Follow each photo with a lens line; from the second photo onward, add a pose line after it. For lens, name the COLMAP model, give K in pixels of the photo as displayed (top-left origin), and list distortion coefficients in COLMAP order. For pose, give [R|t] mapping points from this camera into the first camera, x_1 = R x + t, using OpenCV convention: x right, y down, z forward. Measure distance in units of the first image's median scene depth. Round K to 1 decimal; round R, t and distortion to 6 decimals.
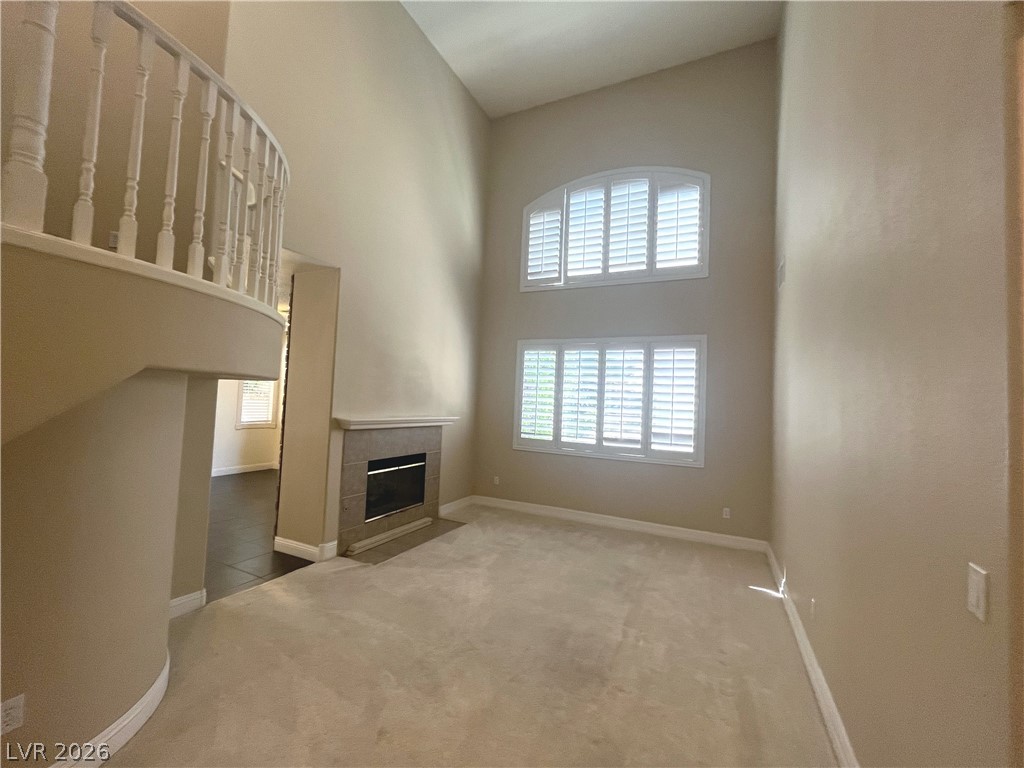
lens RADIAL K [[415.9, 0, 515.1], [0, 415.9, 384.5], [0, 0, 1]] dist [-0.004129, -0.000078]
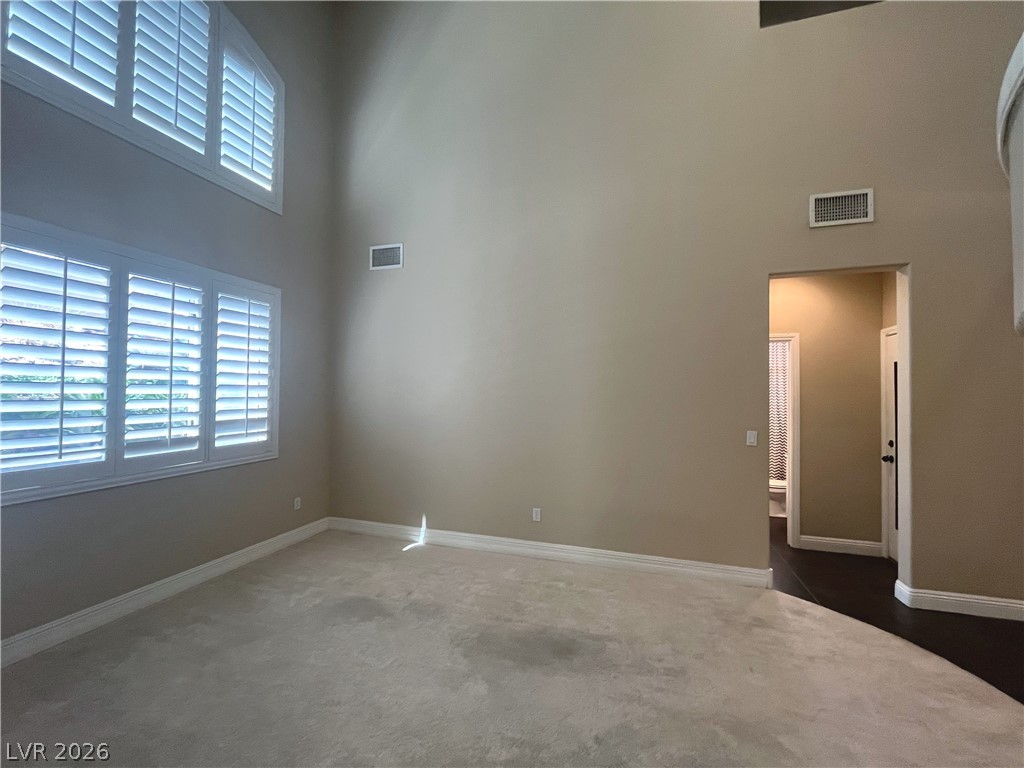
lens RADIAL K [[415.9, 0, 515.1], [0, 415.9, 384.5], [0, 0, 1]] dist [-0.004129, -0.000078]
pose [[-0.140488, -0.030747, 0.989605, -0.382816], [-0.060058, 0.997942, 0.022480, 0.015670], [-0.988259, -0.056276, -0.142045, 0.658378]]
